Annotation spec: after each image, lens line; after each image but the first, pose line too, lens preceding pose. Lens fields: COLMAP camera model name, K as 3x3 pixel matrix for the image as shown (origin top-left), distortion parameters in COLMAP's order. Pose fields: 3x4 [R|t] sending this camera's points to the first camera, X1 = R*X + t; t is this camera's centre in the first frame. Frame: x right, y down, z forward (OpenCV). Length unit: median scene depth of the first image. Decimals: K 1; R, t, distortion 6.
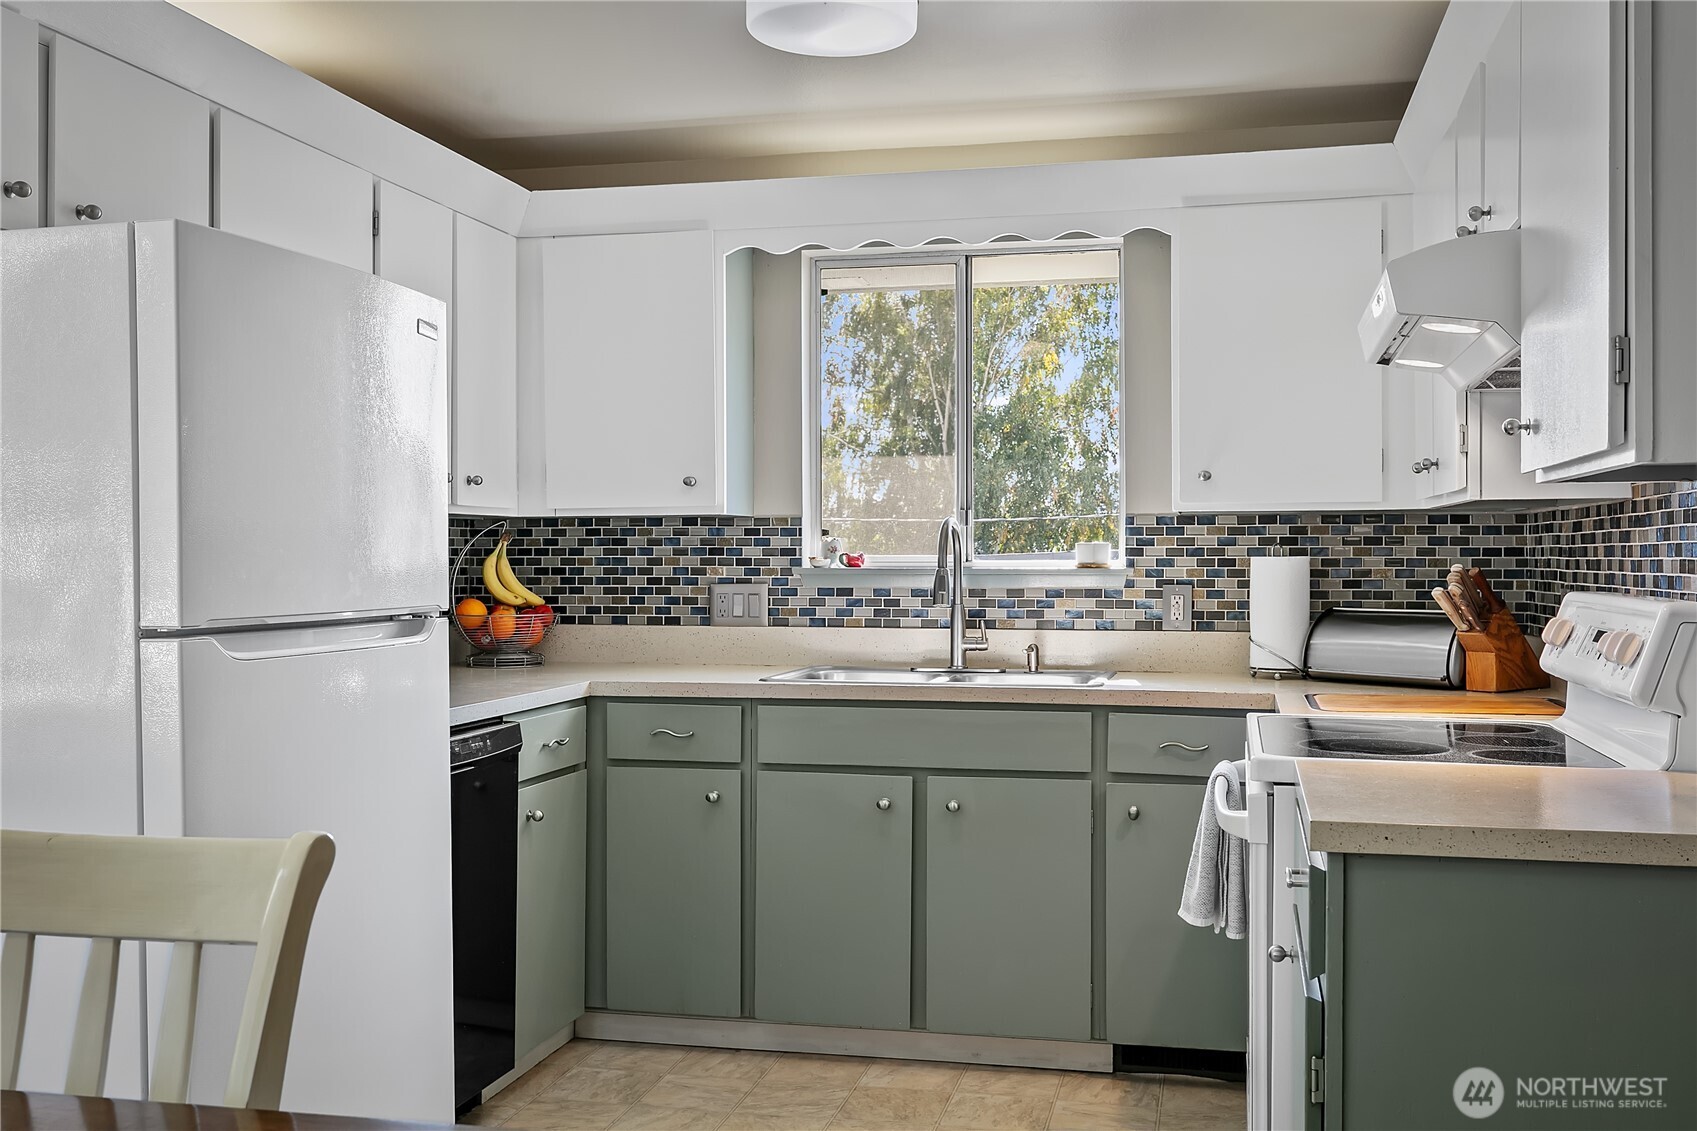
lens RADIAL K [[1657.1, 0, 848.5], [0, 1657.1, 565.5], [0, 0, 1]] dist [-0.004016, 0.007913]
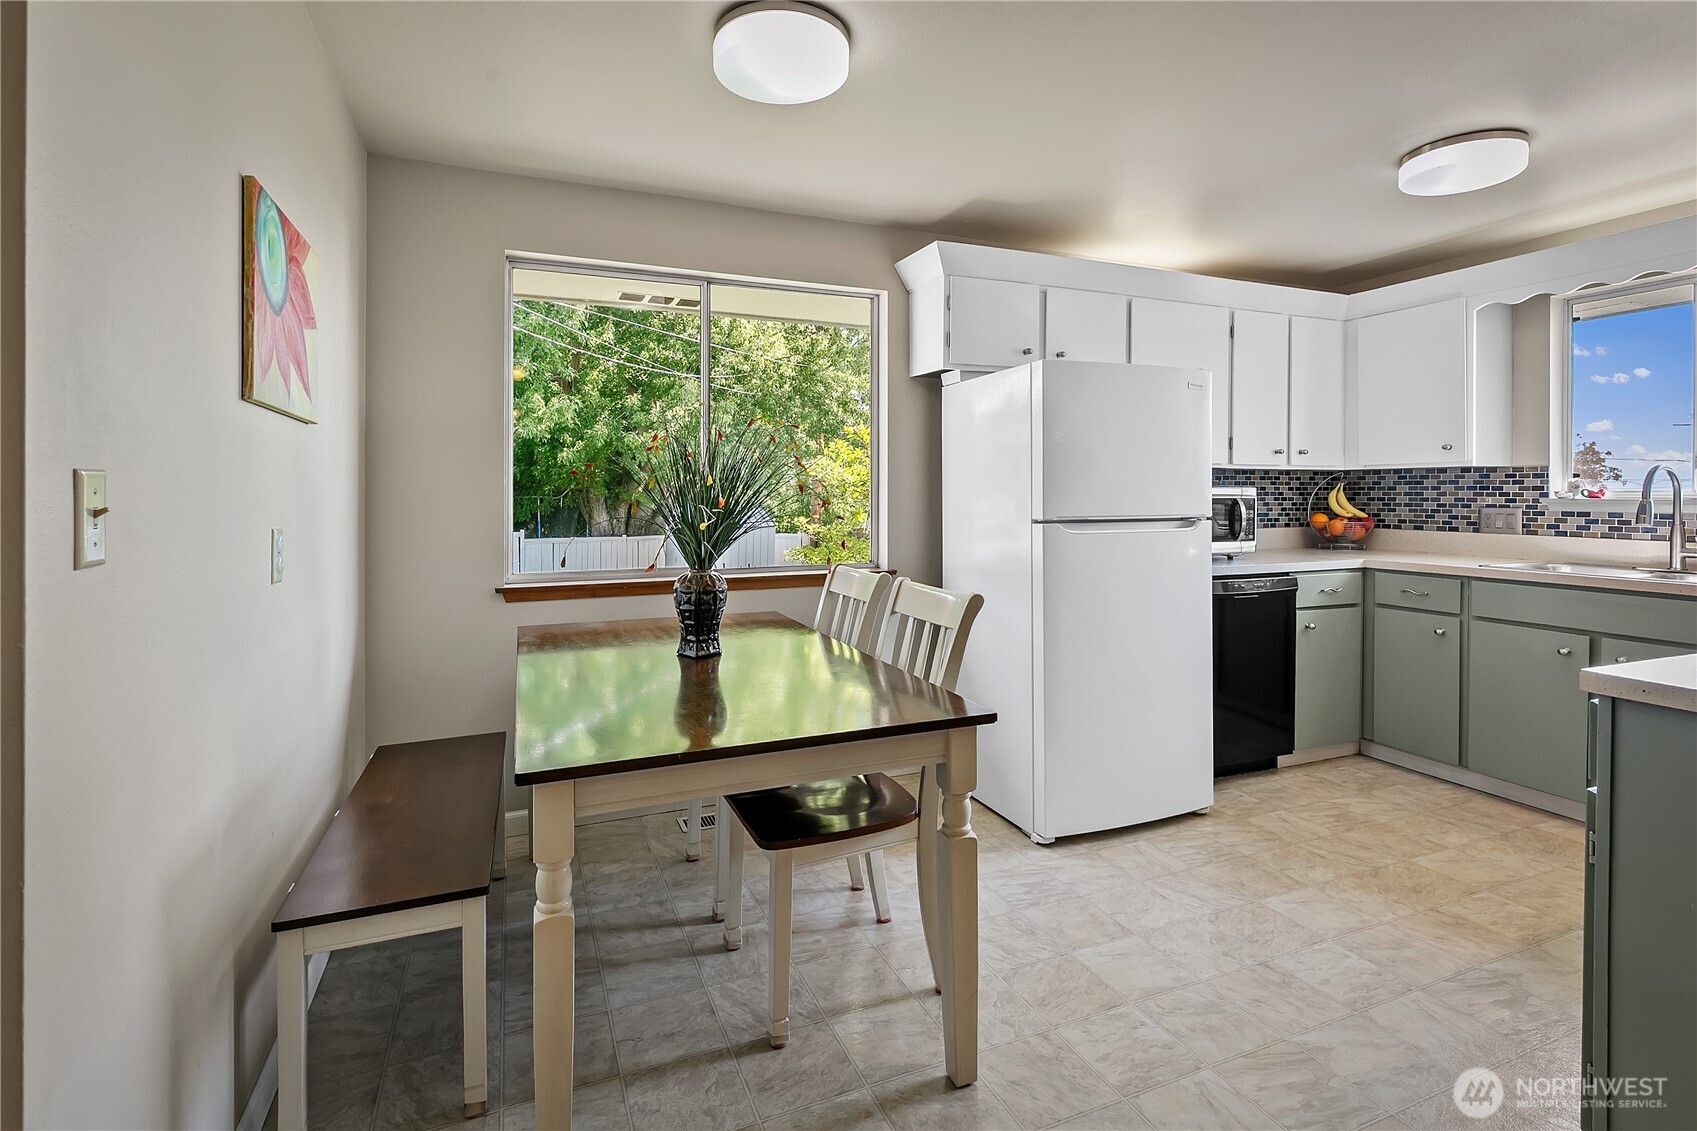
lens RADIAL K [[793.4, 0, 846.6], [0, 793.4, 492.4], [0, 0, 1]] dist [0.002109, -0.000287]
pose [[0.580224, 0.001563, -0.814456, 0.208197], [-0.004012, 0.999992, -0.000939, -0.000949], [0.814447, 0.003812, 0.580225, 0.023429]]
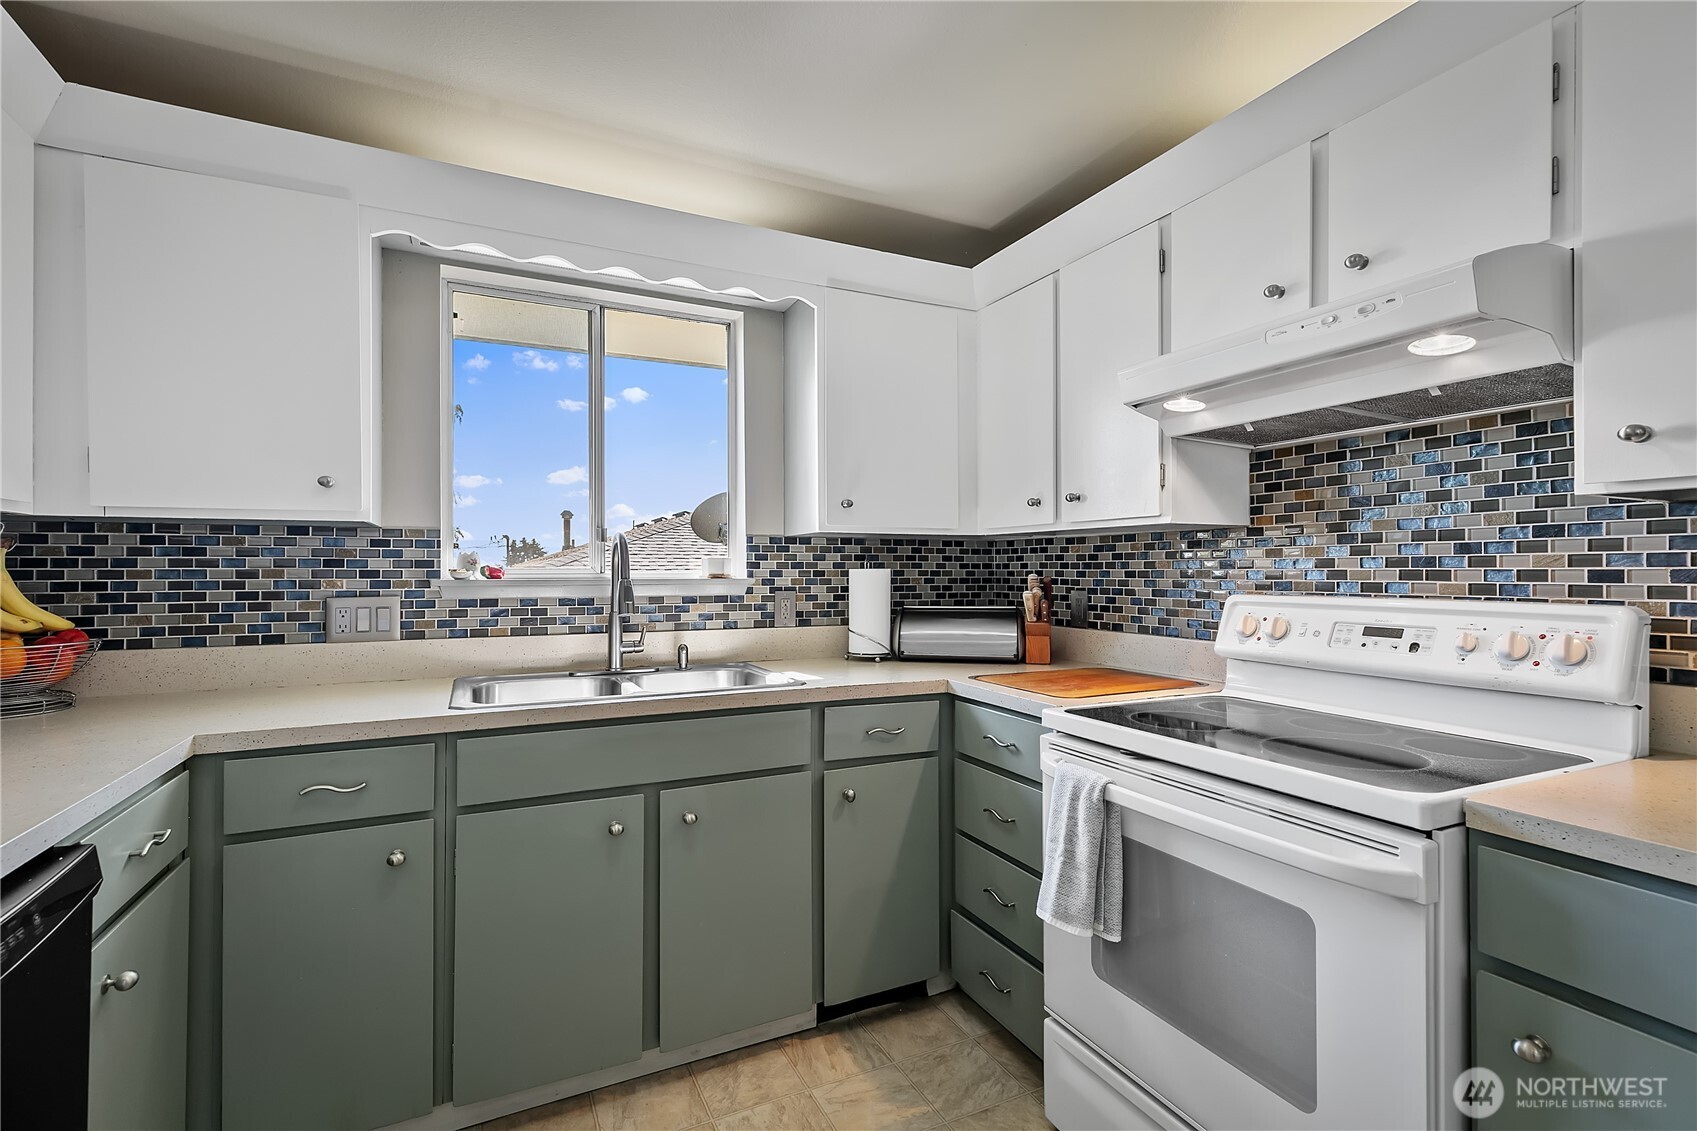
lens RADIAL K [[769.6, 0, 855.1], [0, 769.6, 563.9], [0, 0, 1]] dist [0.002676, -0.000225]
pose [[0.776323, 0.005316, 0.630312, -0.133195], [0.004228, 0.999898, -0.013640, -0.000866], [-0.630321, 0.013254, 0.776222, 0.502799]]
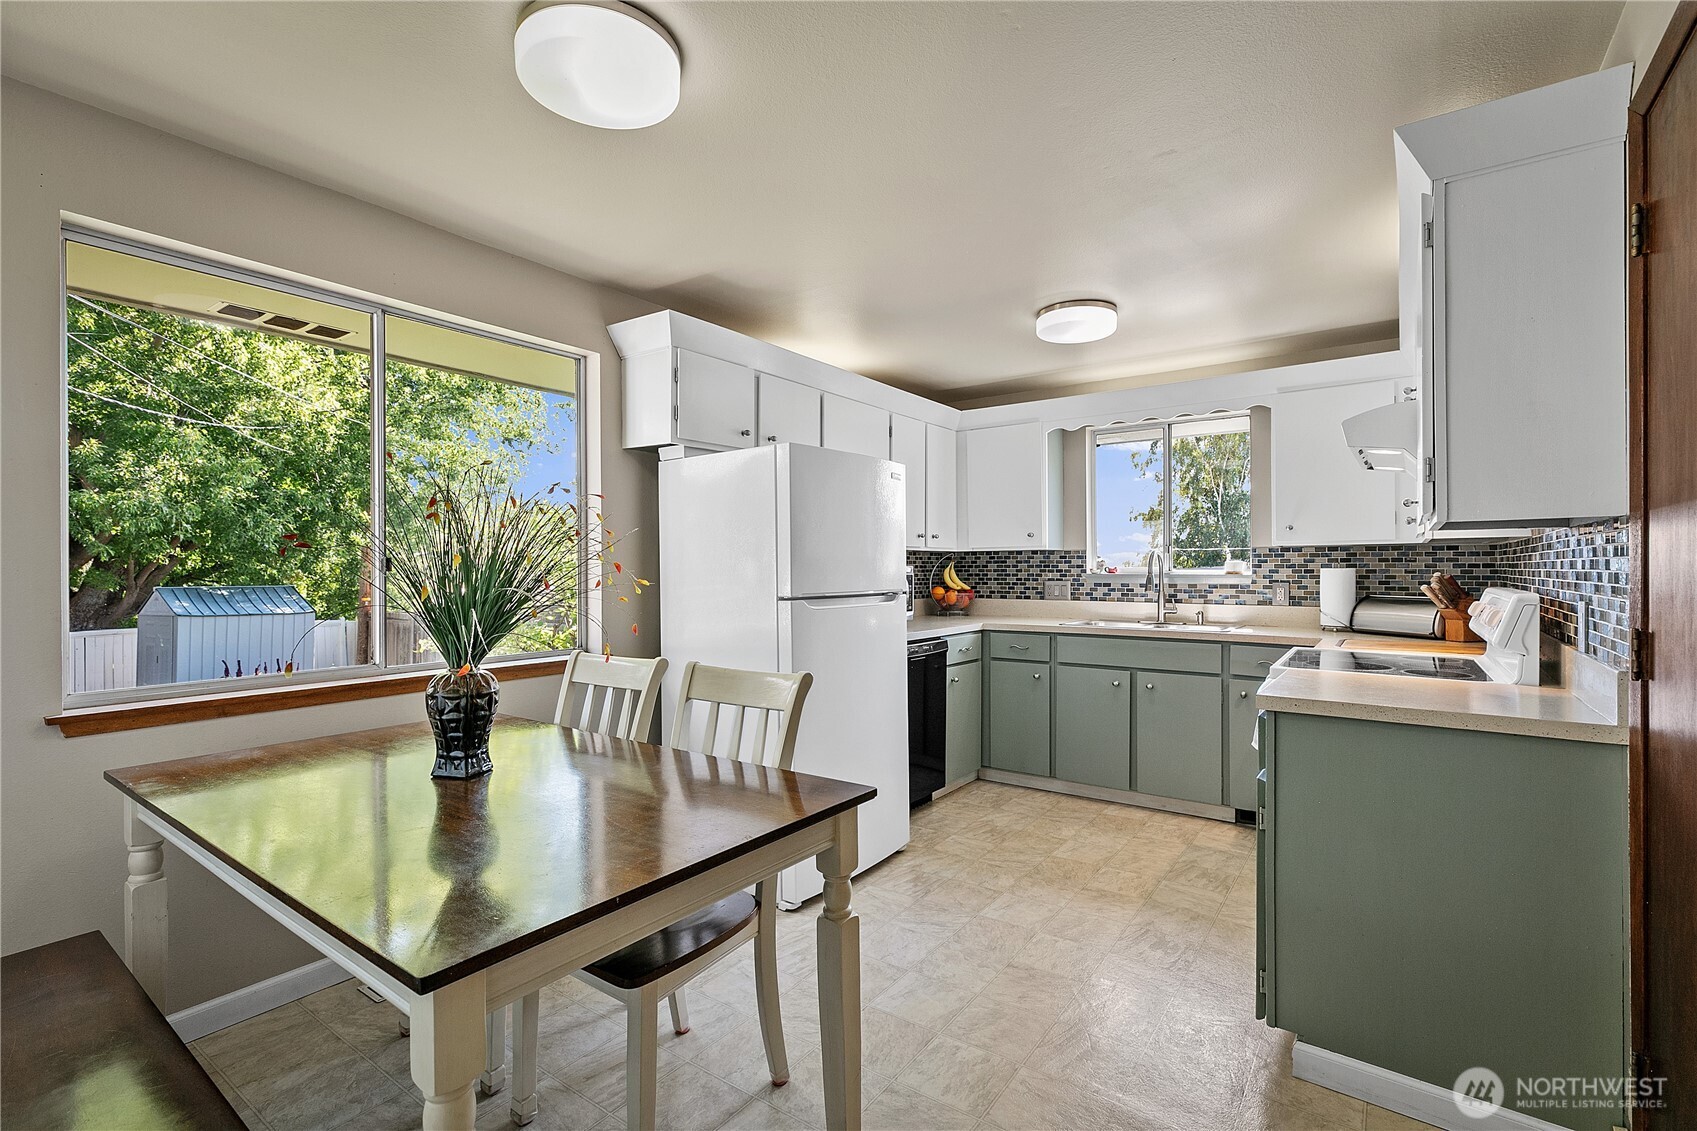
lens RADIAL K [[763.0, 0, 848.5], [0, 763.0, 565.5], [0, 0, 1]] dist [0.000936, 0.000030]
pose [[0.920867, -0.002779, -0.389867, 0.078000], [-0.000350, 0.999968, -0.007955, -0.001300], [0.389877, 0.007462, 0.920837, -0.042976]]
